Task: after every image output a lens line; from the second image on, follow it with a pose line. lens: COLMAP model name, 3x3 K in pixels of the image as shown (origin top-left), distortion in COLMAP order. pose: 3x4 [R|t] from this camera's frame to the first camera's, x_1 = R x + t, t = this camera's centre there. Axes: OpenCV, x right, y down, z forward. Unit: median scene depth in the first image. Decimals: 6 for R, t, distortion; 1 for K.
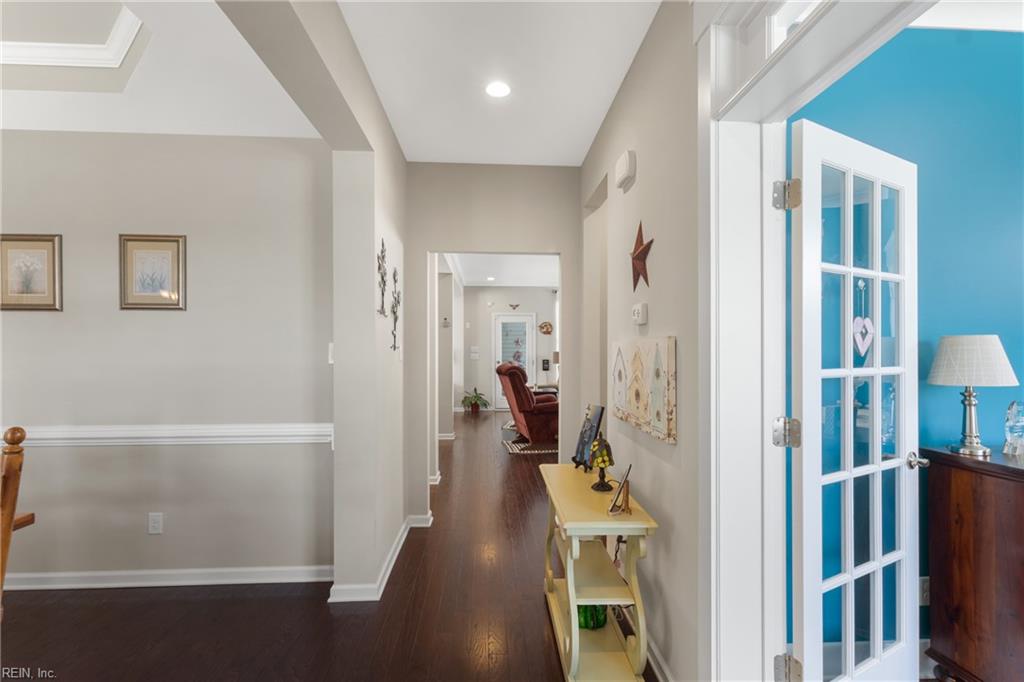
lens RADIAL K [[481.8, 0, 510.1], [0, 481.8, 342.0], [0, 0, 1]] dist [0.005787, -0.001514]
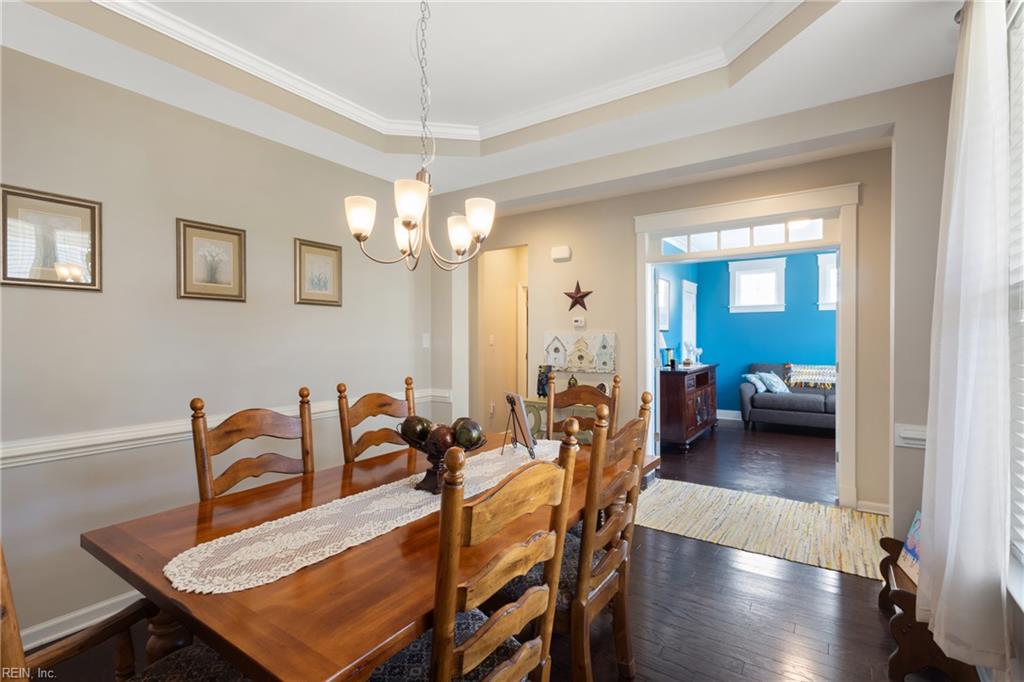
lens RADIAL K [[481.8, 0, 511.7], [0, 481.8, 341.1], [0, 0, 1]] dist [0.005787, -0.001514]
pose [[0.601361, -0.007049, 0.798947, -2.165686], [-0.004297, 0.999918, 0.012056, 0.007920], [-0.798966, -0.010682, 0.601281, -0.154465]]
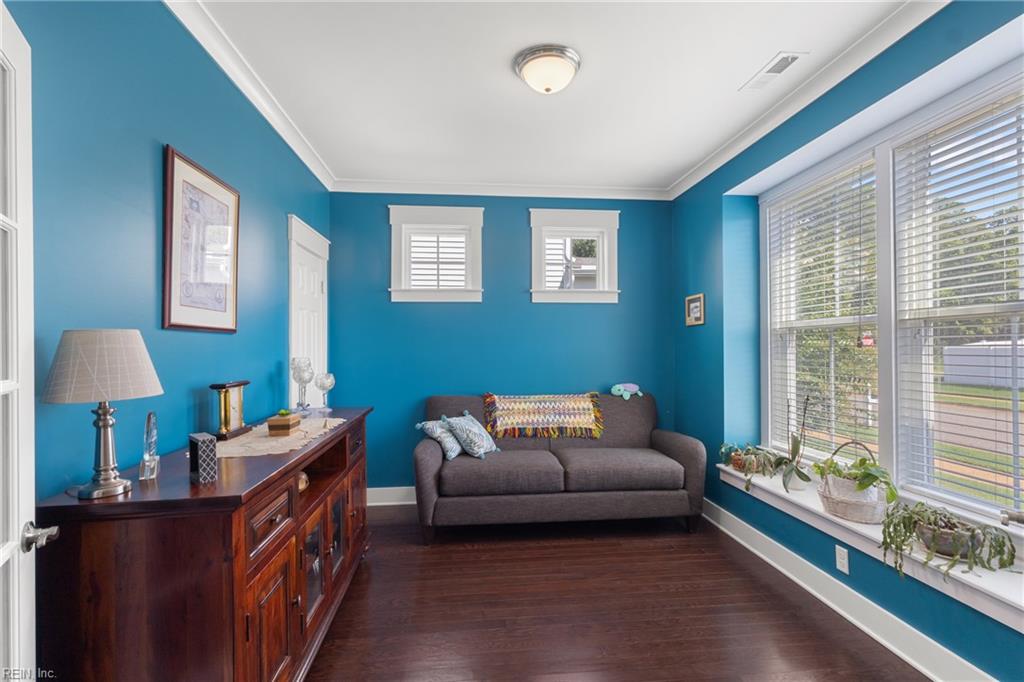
lens RADIAL K [[481.8, 0, 508.7], [0, 481.8, 345.1], [0, 0, 1]] dist [0.005787, -0.001514]
pose [[-0.039485, 0.002931, 0.999216, 0.210943], [-0.004663, 0.999984, -0.003118, 0.009155], [-0.999209, -0.004783, -0.039471, 0.430467]]
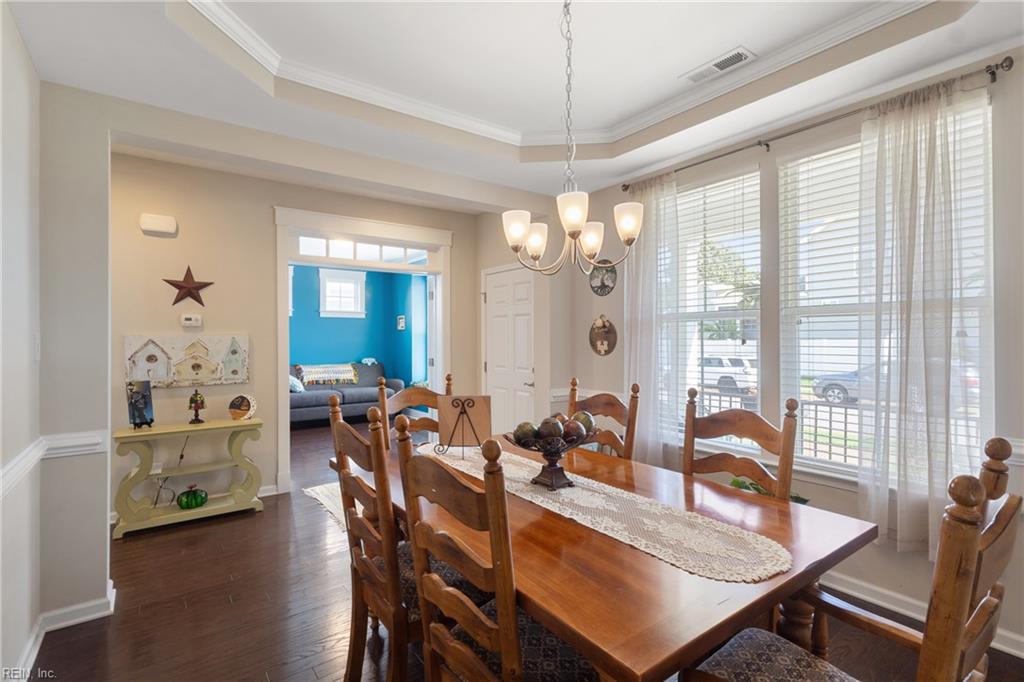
lens RADIAL K [[481.8, 0, 517.2], [0, 481.8, 338.5], [0, 0, 1]] dist [0.005787, -0.001514]
pose [[-0.558617, 0.003379, 0.829419, -2.277795], [-0.002103, 0.999983, -0.005490, 0.017372], [-0.829423, -0.004811, -0.558600, 1.228266]]
